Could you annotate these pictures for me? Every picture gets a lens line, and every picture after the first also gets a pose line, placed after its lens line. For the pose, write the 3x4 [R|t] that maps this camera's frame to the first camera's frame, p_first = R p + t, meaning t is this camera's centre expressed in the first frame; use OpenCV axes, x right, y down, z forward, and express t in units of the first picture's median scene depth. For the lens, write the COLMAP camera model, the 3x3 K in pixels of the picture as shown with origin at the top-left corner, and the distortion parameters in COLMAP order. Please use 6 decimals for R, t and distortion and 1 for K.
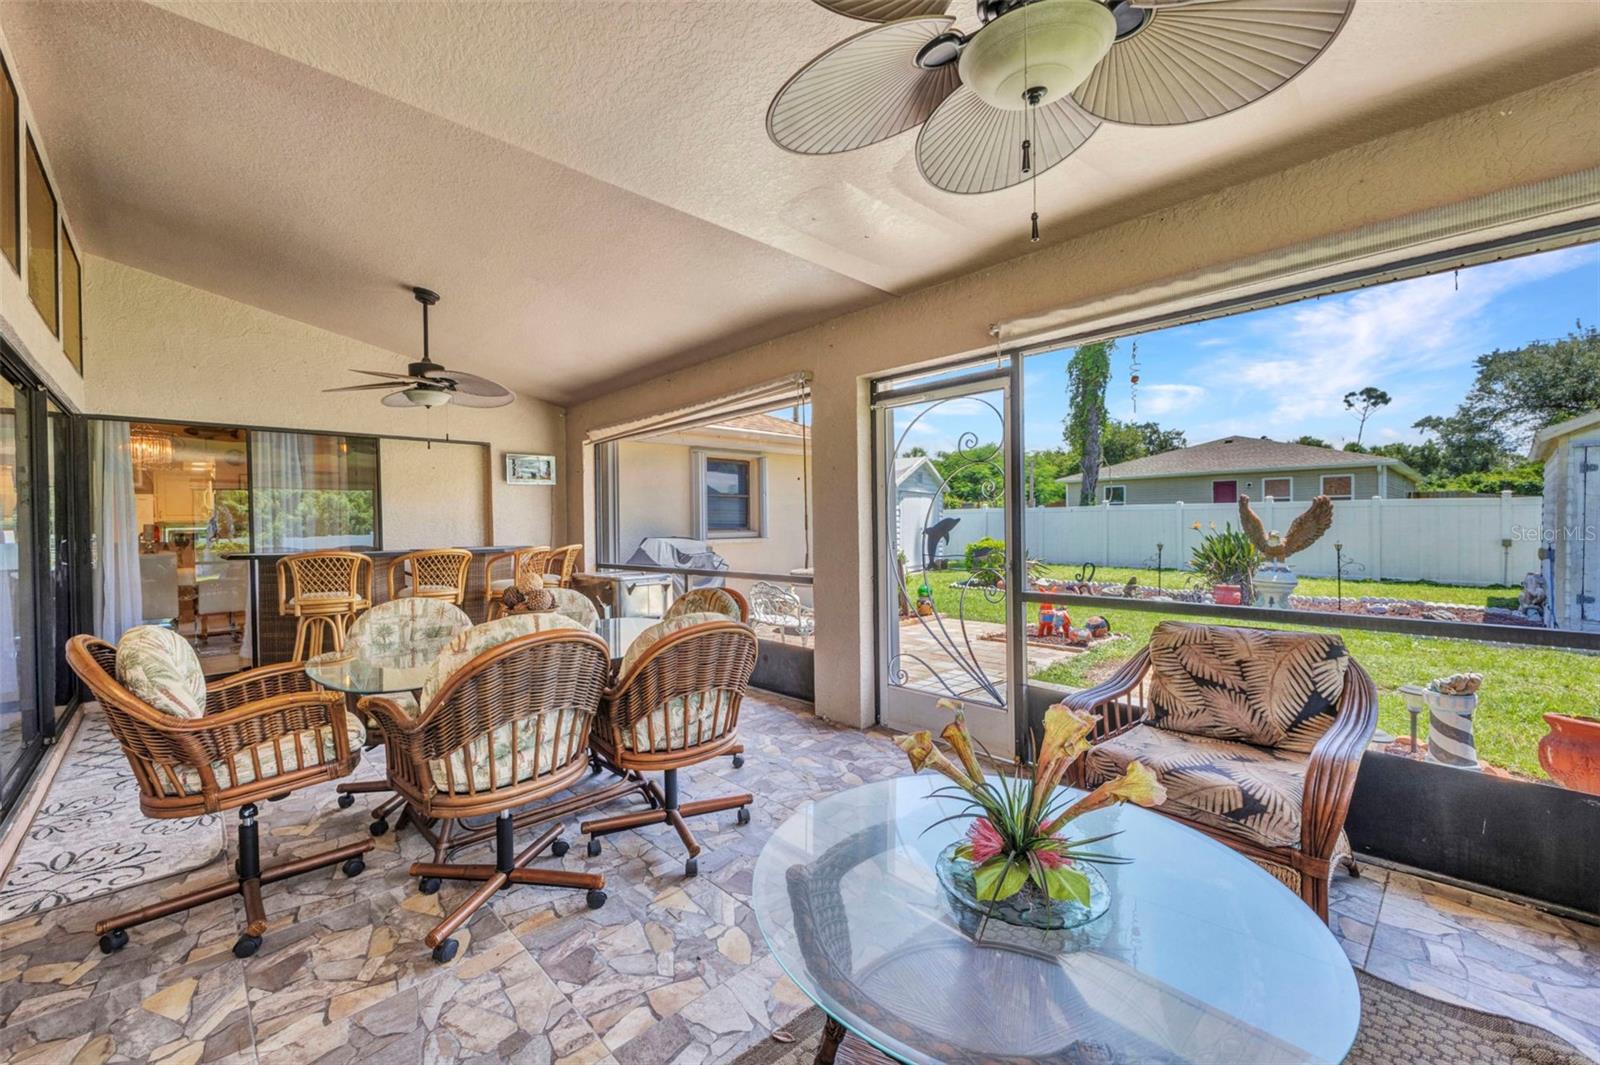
lens RADIAL K [[647.1, 0, 761.5], [0, 647.1, 530.8], [0, 0, 1]] dist [-0.010681, -0.000651]
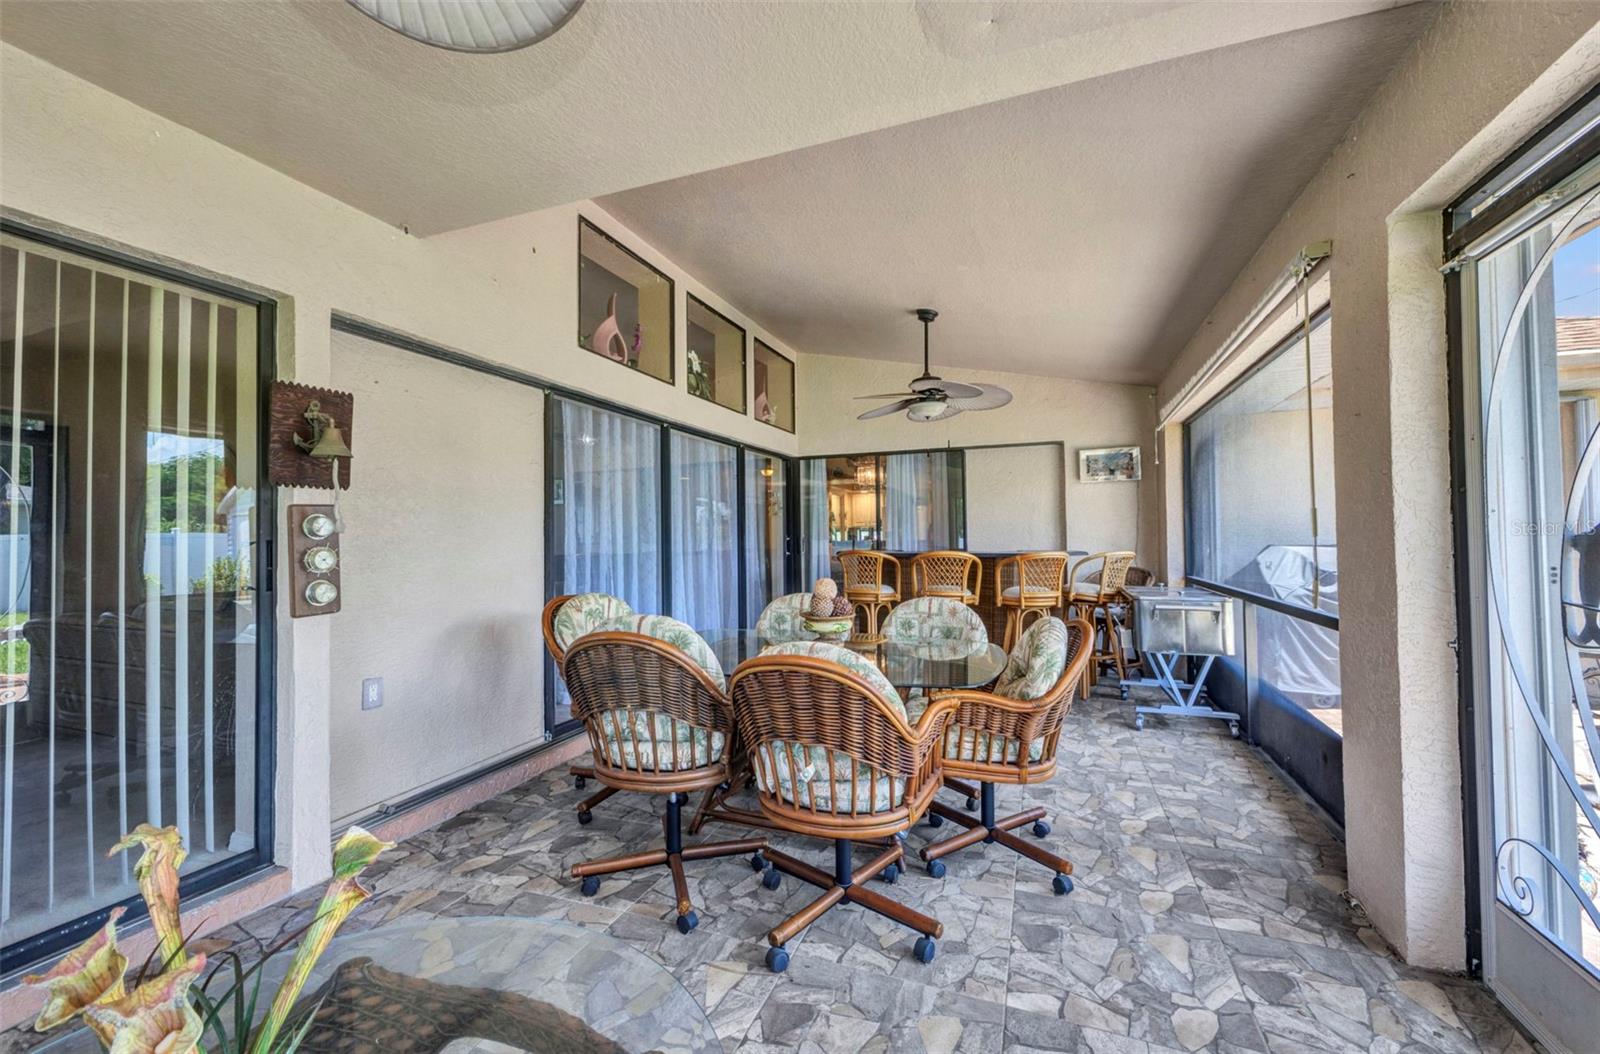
lens RADIAL K [[628.5, 0, 800.0], [0, 628.5, 527.0], [0, 0, 1]] dist [0.000582, -0.000110]
pose [[0.447538, -0.007808, -0.894231, 0.310115], [0.000315, 0.999963, -0.008573, -0.004082], [0.894265, 0.003555, 0.447524, 0.343047]]
